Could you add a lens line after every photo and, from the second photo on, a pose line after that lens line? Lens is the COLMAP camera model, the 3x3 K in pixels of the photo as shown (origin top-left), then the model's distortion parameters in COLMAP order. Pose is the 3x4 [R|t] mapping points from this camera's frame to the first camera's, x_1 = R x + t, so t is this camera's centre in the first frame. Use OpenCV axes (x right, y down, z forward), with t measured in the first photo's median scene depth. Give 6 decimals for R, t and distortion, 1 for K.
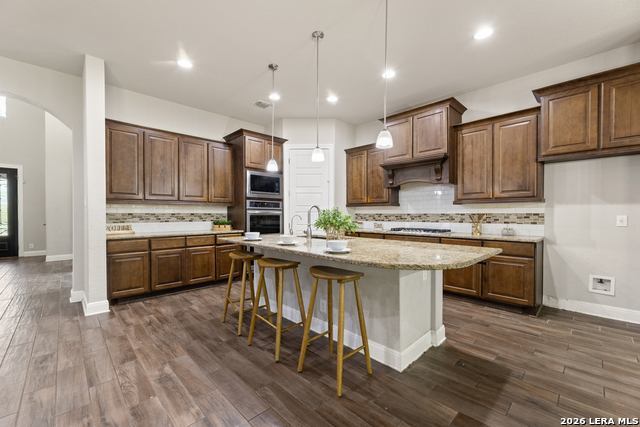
lens RADIAL K [[264.1, 0, 320.6], [0, 264.1, 215.3], [0, 0, 1]] dist [-0.001416, -0.000125]
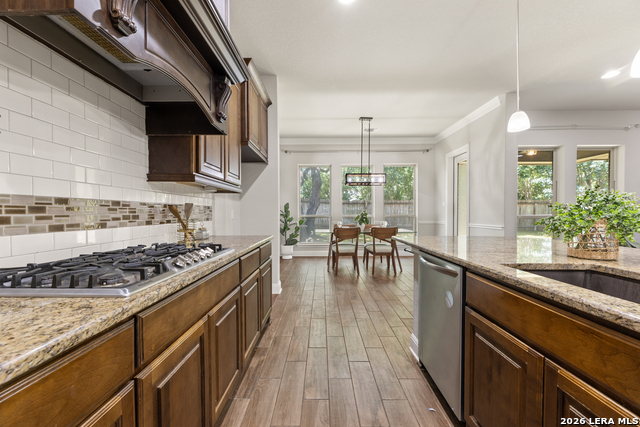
lens RADIAL K [[264.1, 0, 317.1], [0, 264.1, 214.2], [0, 0, 1]] dist [-0.001416, -0.000125]
pose [[-0.702375, -0.002162, 0.711804, 0.041981], [0.005148, 0.999954, 0.008117, 0.009006], [-0.711789, 0.009365, -0.702331, 1.042677]]
